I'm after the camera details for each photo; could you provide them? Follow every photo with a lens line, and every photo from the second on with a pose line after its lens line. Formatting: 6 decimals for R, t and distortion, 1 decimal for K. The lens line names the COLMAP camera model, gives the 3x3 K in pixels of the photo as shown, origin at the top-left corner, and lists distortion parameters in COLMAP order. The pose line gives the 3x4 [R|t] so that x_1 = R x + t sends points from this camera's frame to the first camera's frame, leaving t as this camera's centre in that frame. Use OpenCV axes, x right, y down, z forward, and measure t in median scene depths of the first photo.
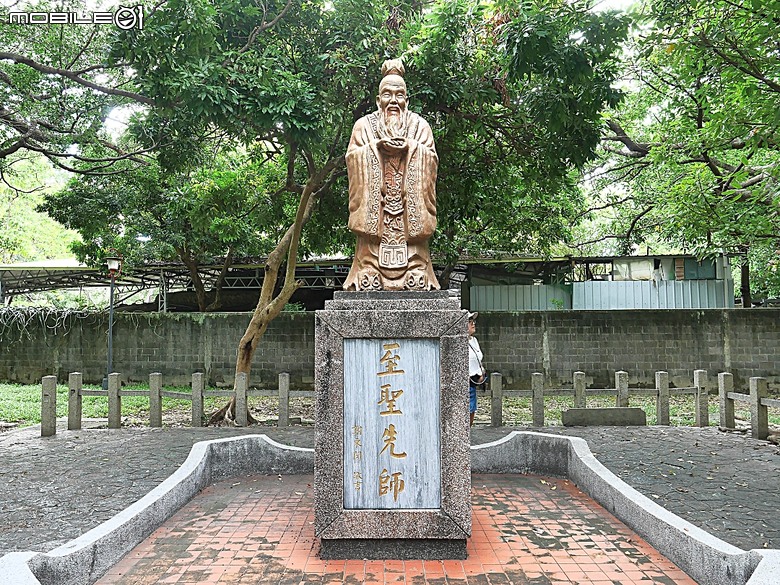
lens RADIAL K [[566.9, 0, 389.6], [0, 566.9, 291.9], [0, 0, 1]] dist [-0.042273, 0.017274]
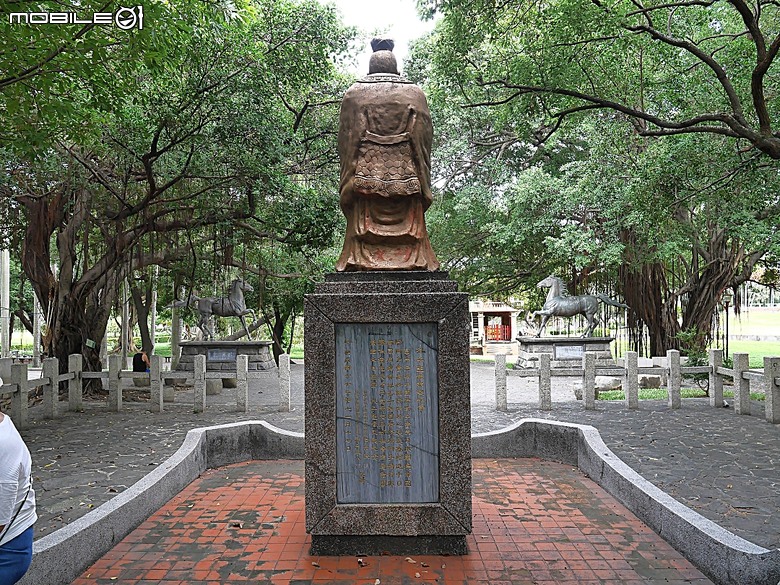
lens RADIAL K [[566.9, 0, 389.2], [0, 566.9, 294.0], [0, 0, 1]] dist [-0.042273, 0.017274]
pose [[-0.999753, 0.015201, 0.016198, -0.014744], [0.013404, 0.994303, -0.105745, 0.143125], [-0.017713, -0.105502, -0.994261, 2.034503]]
